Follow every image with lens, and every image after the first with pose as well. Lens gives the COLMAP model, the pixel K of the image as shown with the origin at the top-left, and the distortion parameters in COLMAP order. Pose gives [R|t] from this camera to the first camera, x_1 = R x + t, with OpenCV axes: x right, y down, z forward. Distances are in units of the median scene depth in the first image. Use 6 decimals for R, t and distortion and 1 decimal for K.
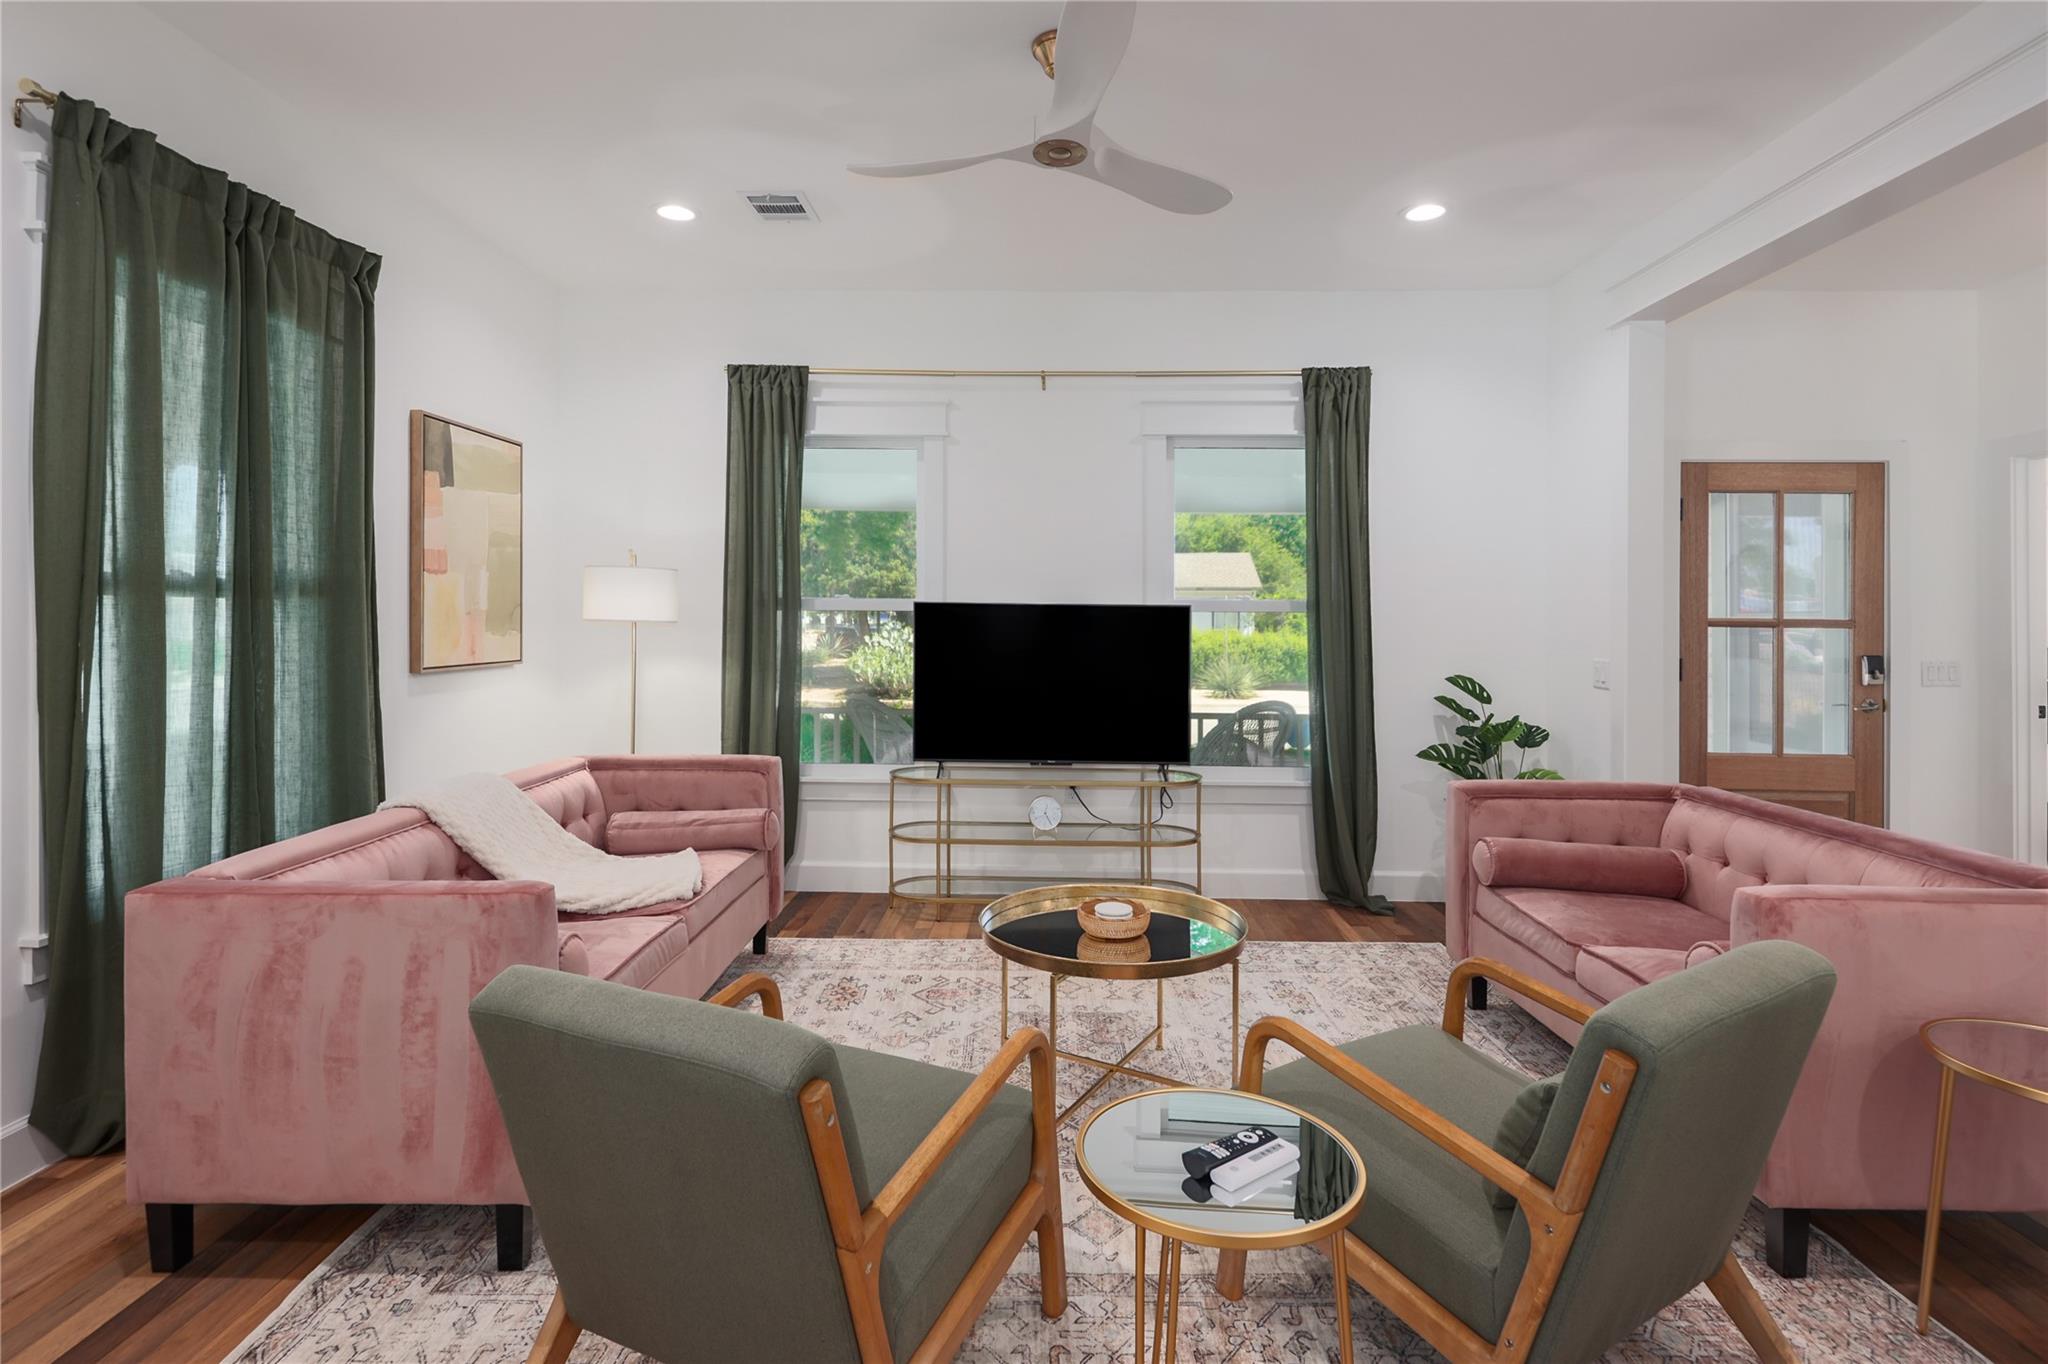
lens RADIAL K [[969.5, 0, 1008.6], [0, 969.5, 611.5], [0, 0, 1]] dist [0.025374, 0.000202]
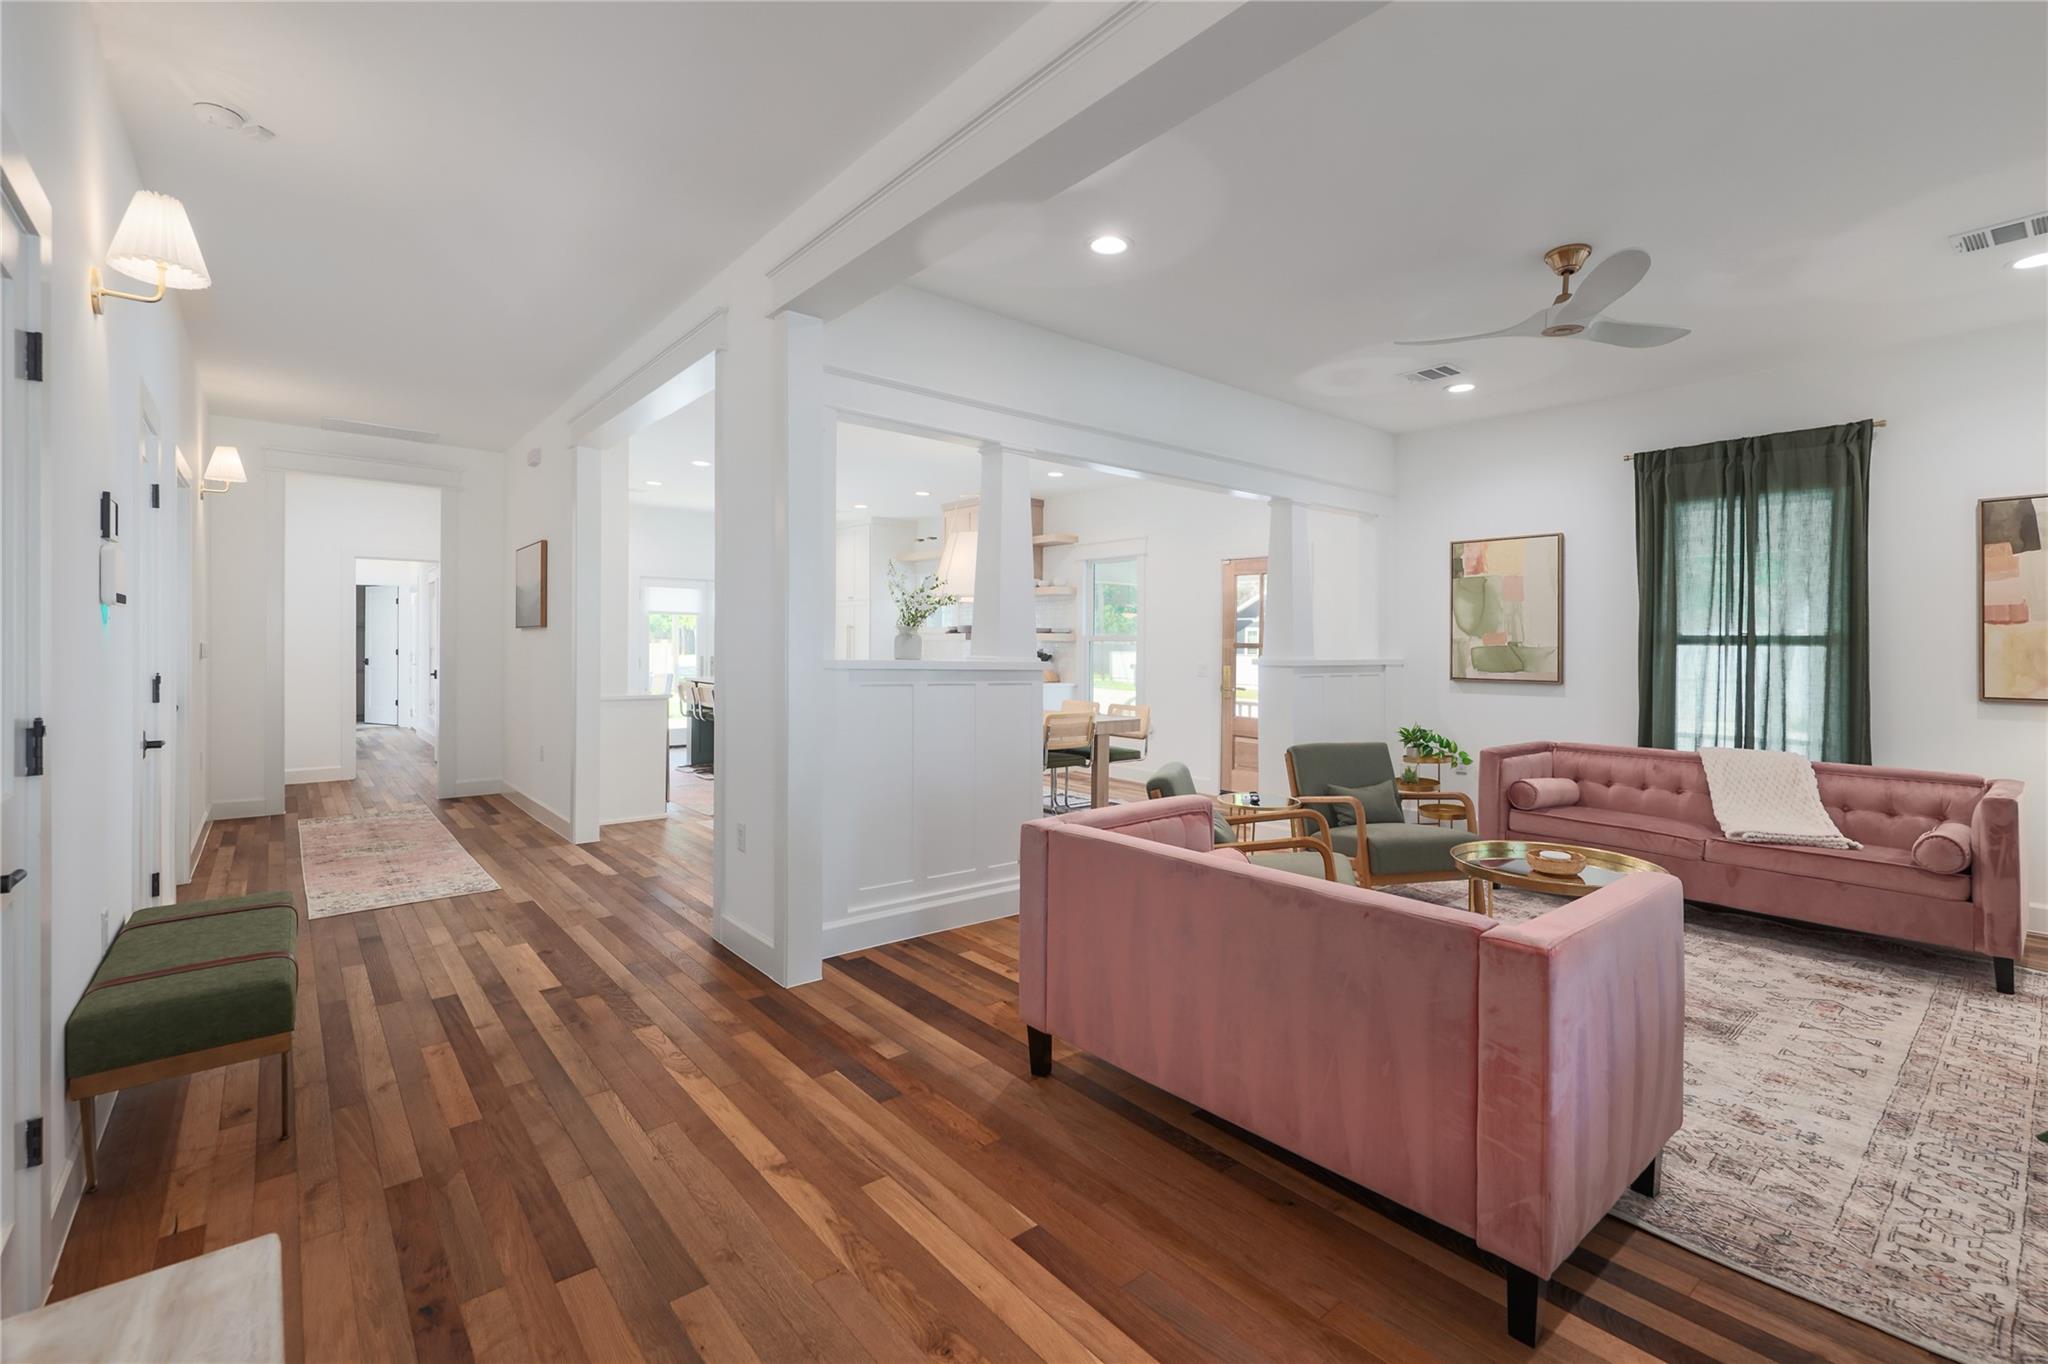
lens RADIAL K [[893.6, 0, 1069.2], [0, 893.6, 655.6], [0, 0, 1]] dist [0.016137, -0.000119]
pose [[-0.724940, -0.014203, -0.688666, 1.176517], [-0.018573, 0.999827, -0.001069, 0.026749], [0.688562, 0.012016, -0.725078, 1.119703]]
